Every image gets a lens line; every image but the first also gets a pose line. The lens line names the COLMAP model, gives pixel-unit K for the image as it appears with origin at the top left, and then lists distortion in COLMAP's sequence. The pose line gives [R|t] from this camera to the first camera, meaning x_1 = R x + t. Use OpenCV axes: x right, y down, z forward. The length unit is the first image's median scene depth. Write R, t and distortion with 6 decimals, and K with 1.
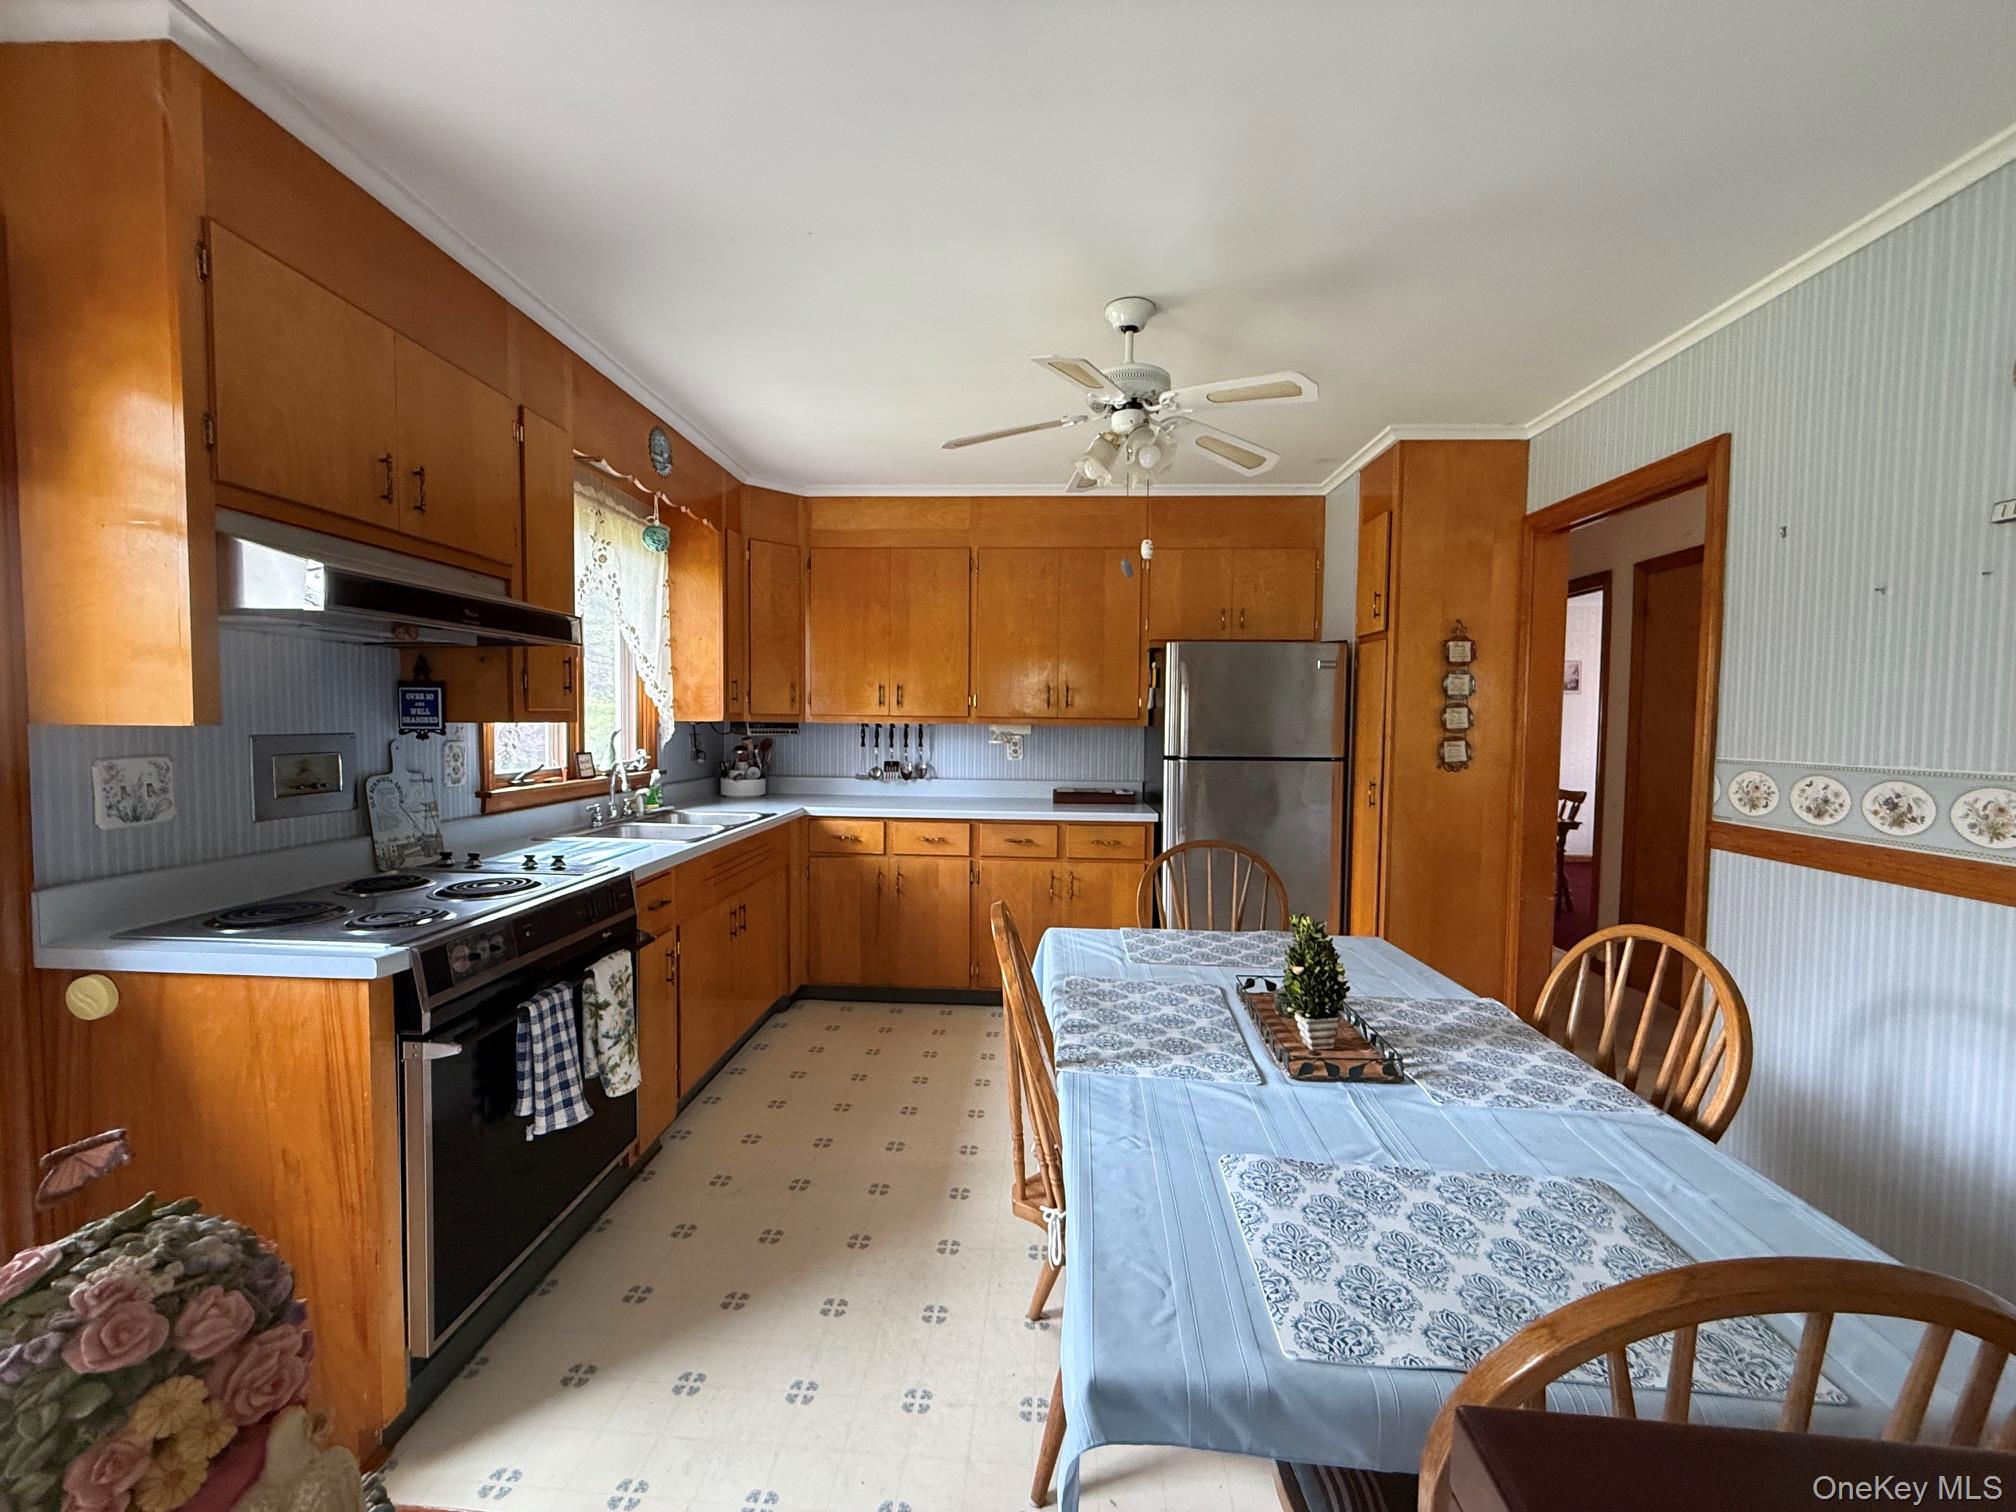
lens RADIAL K [[801.4, 0, 1003.1], [0, 801.4, 755.9], [0, 0, 1]] dist [0.000083, 0.000165]
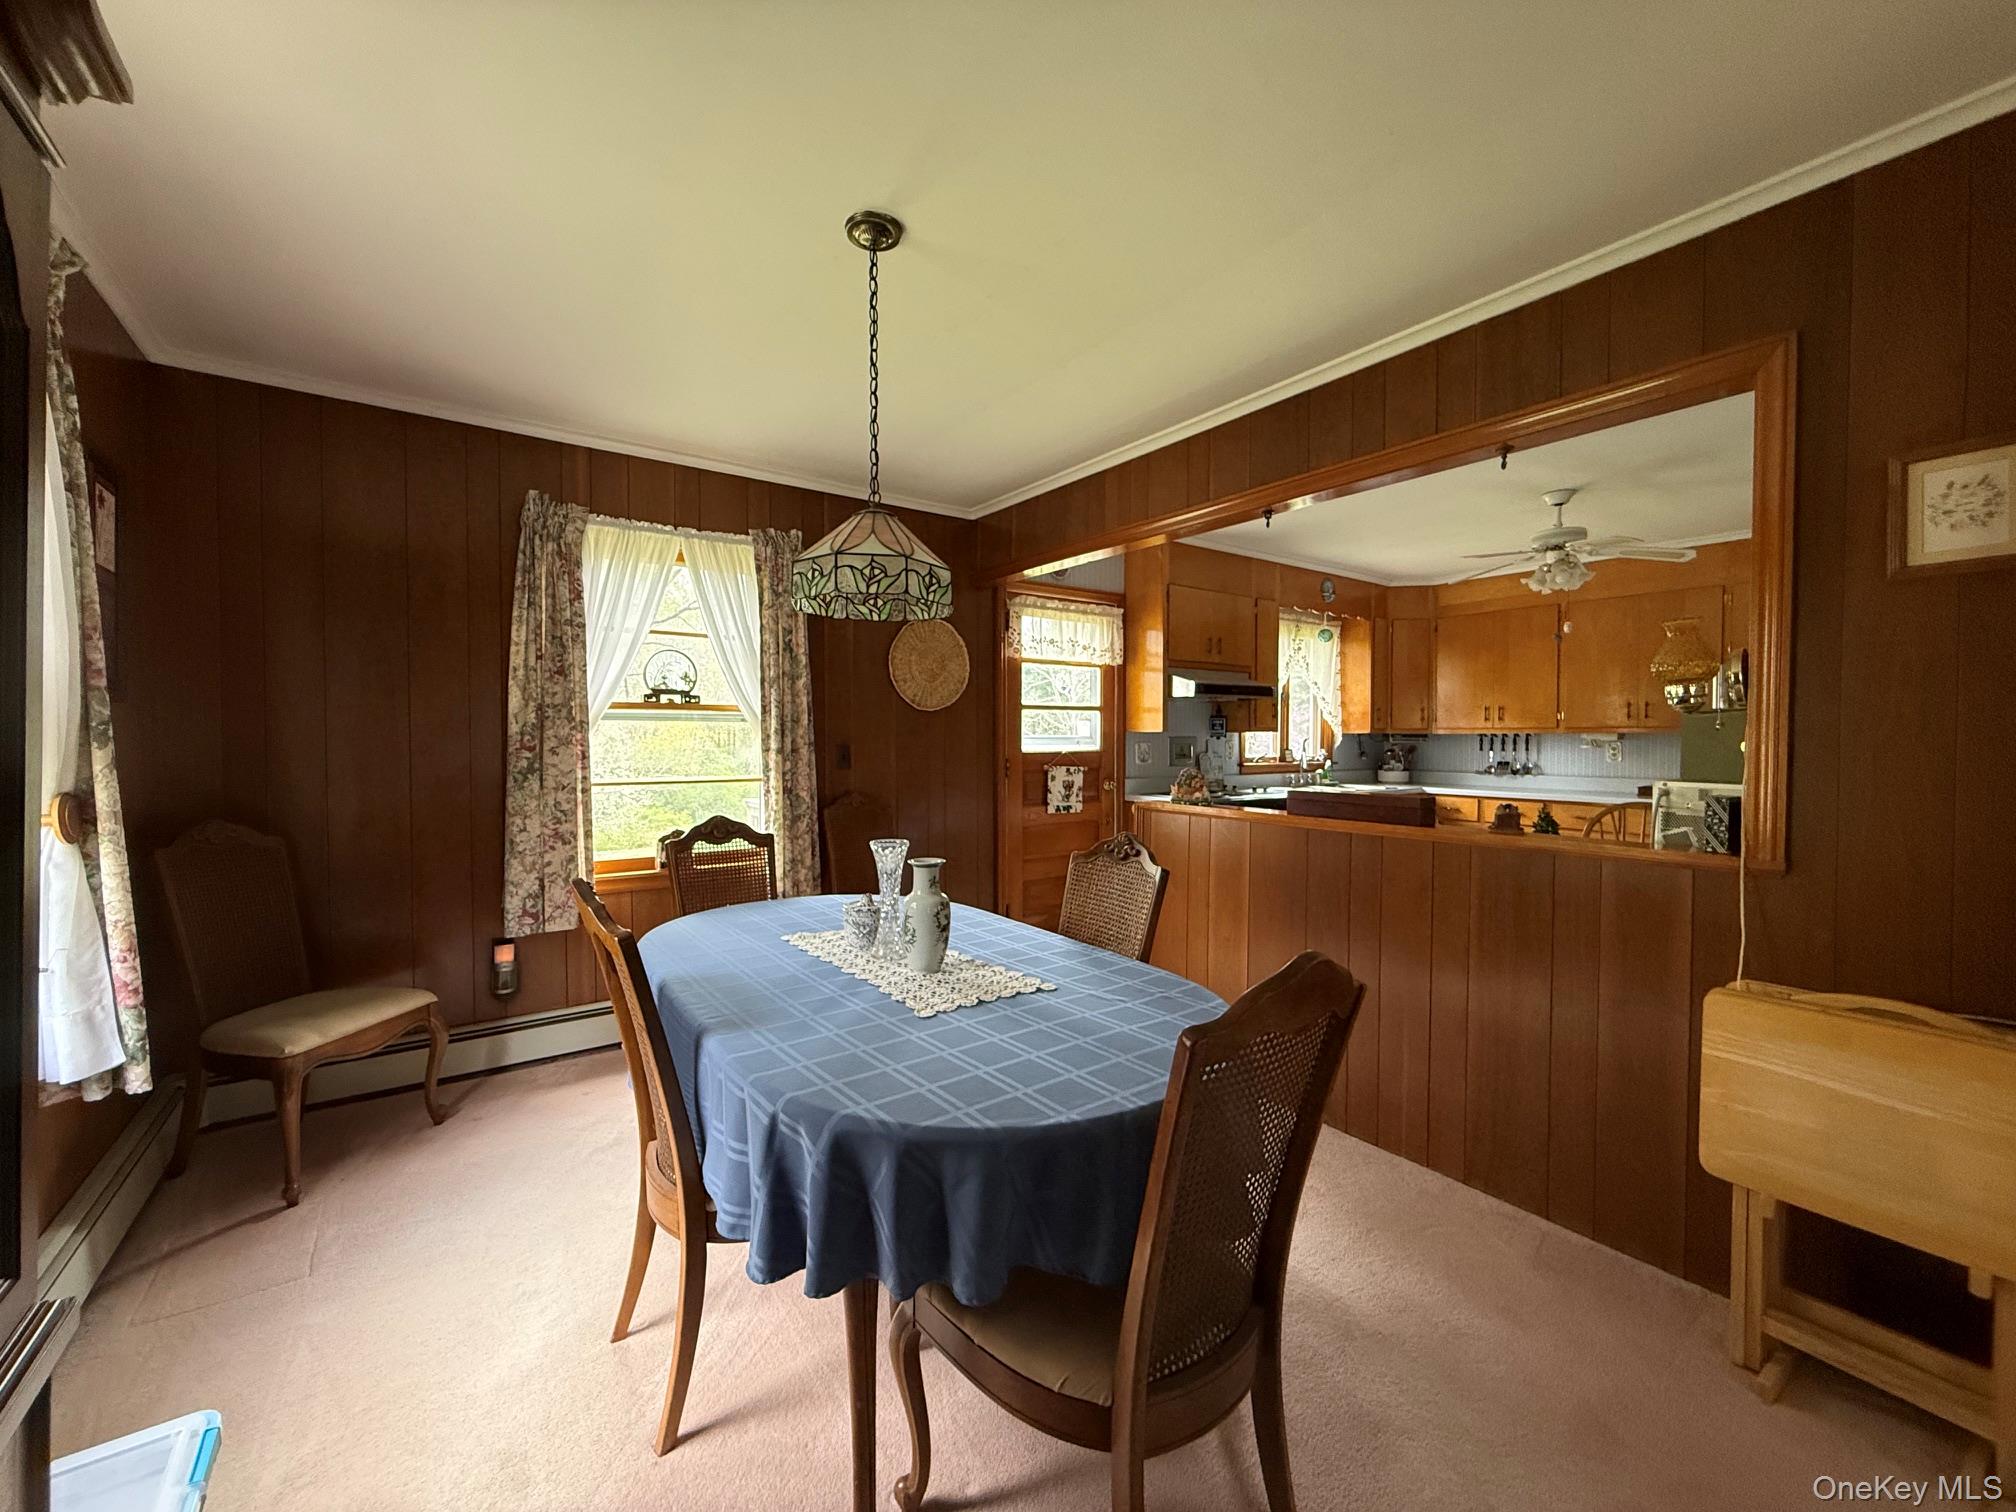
lens RADIAL K [[801.4, 0, 1003.1], [0, 801.4, 755.9], [0, 0, 1]] dist [0.000083, 0.000165]
pose [[0.627218, 0.007857, -0.778804, 0.540212], [-0.030398, 0.999434, -0.014398, 0.059390], [0.778250, 0.032705, 0.627102, -0.733439]]
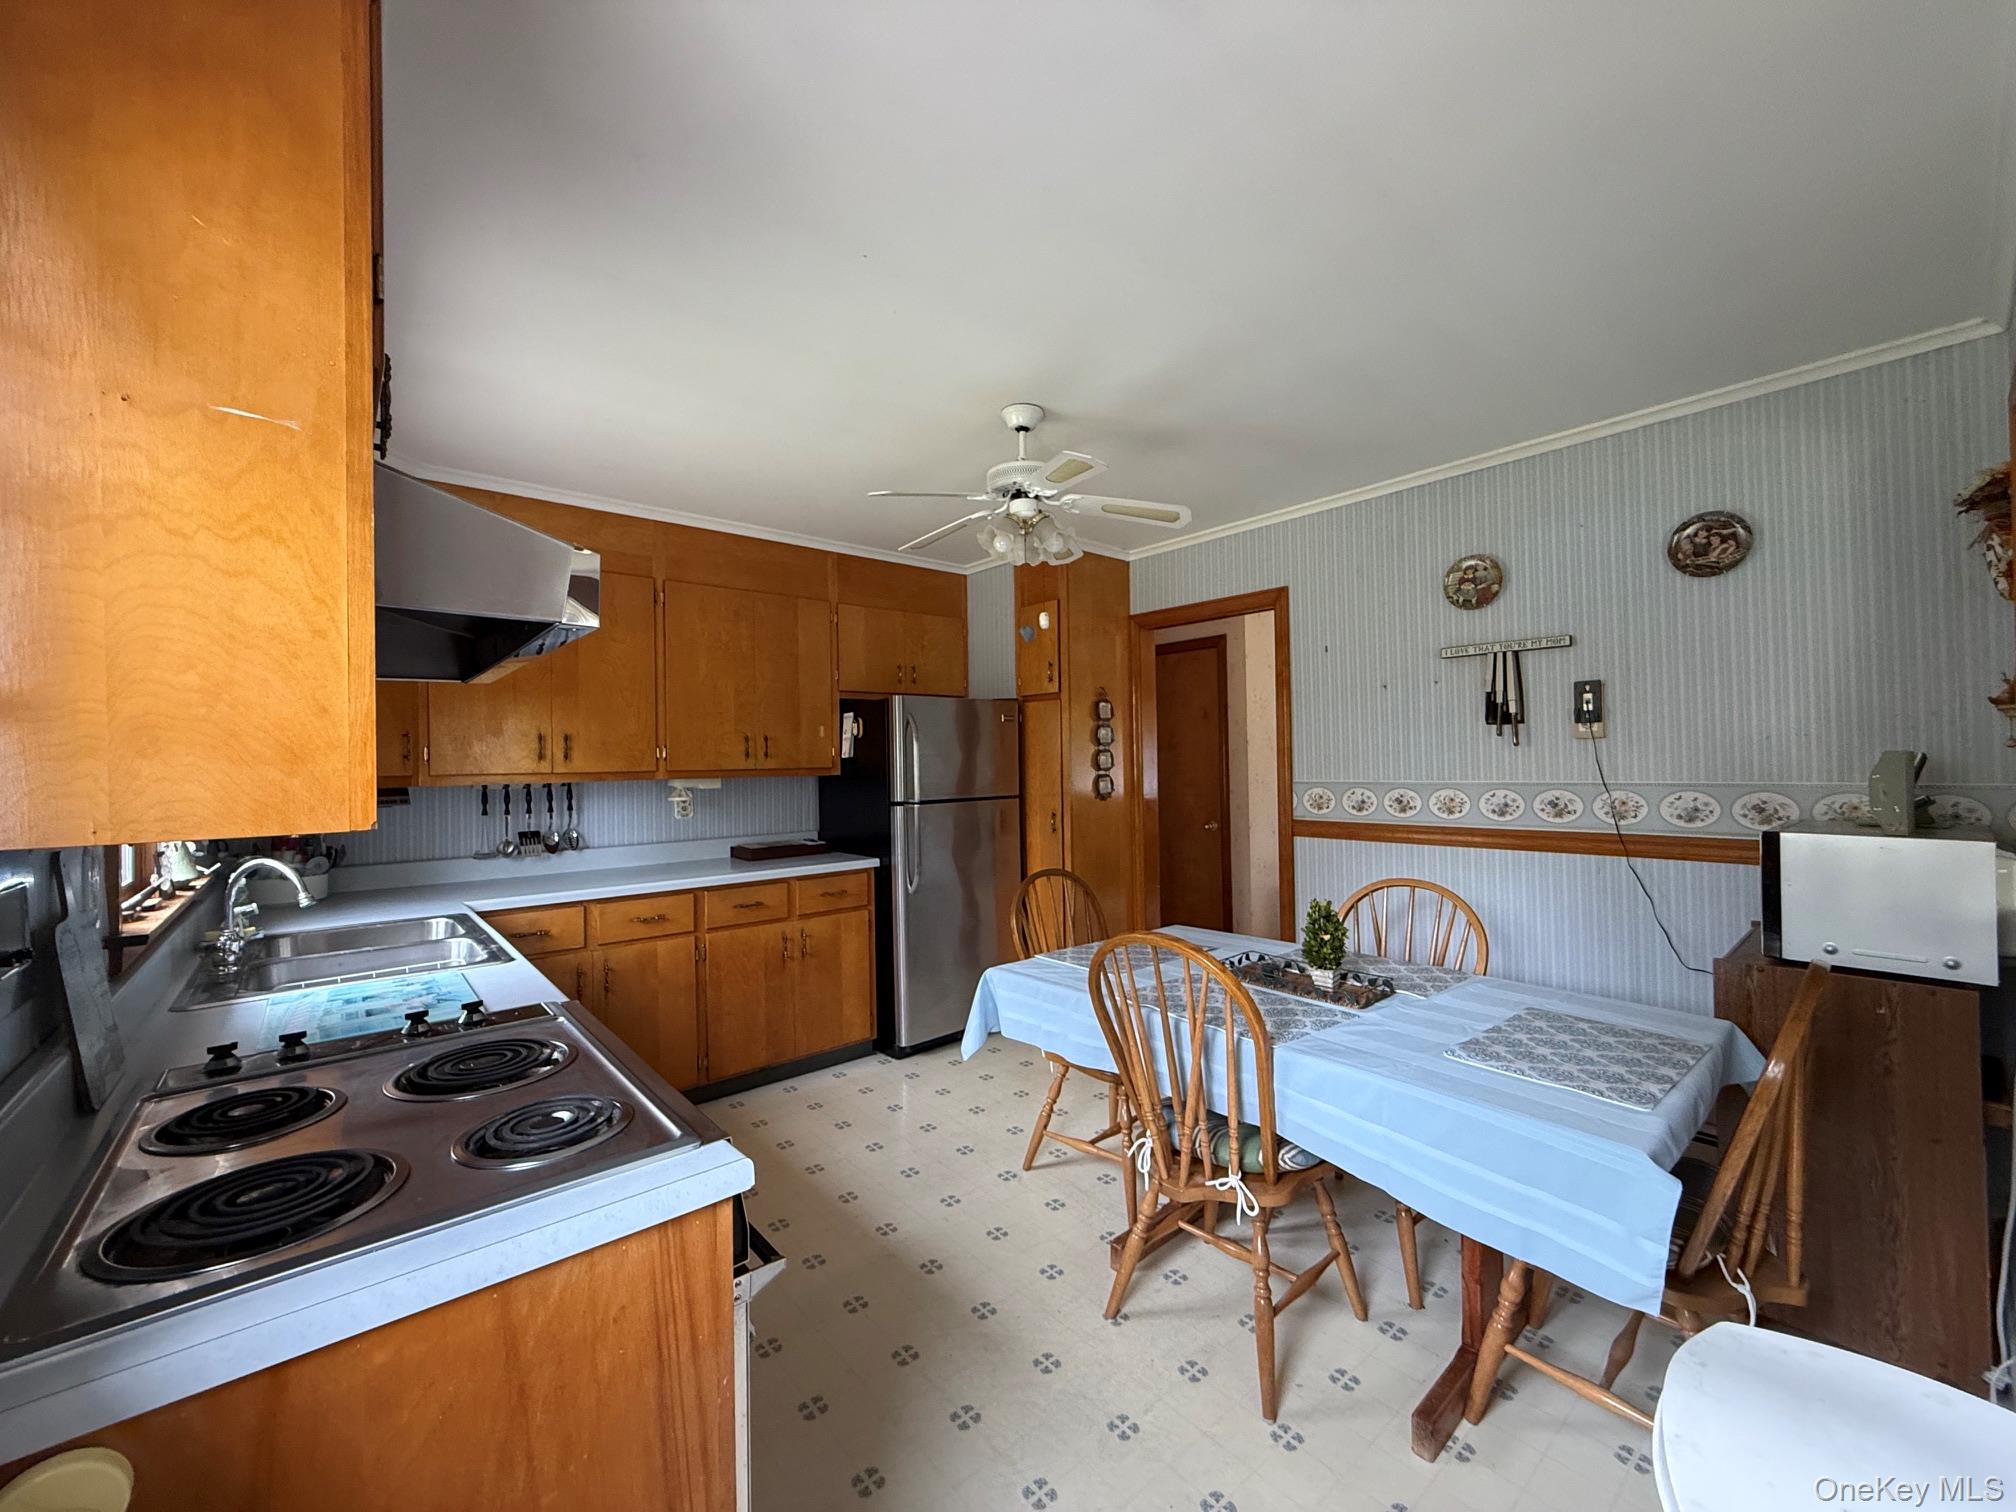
lens RADIAL K [[801.4, 0, 1003.1], [0, 801.4, 755.9], [0, 0, 1]] dist [0.000083, 0.000165]
pose [[0.723479, -0.018831, 0.690090, -0.468738], [0.057366, 0.997811, -0.032913, -0.019823], [-0.687959, 0.063400, 0.722975, 0.152791]]
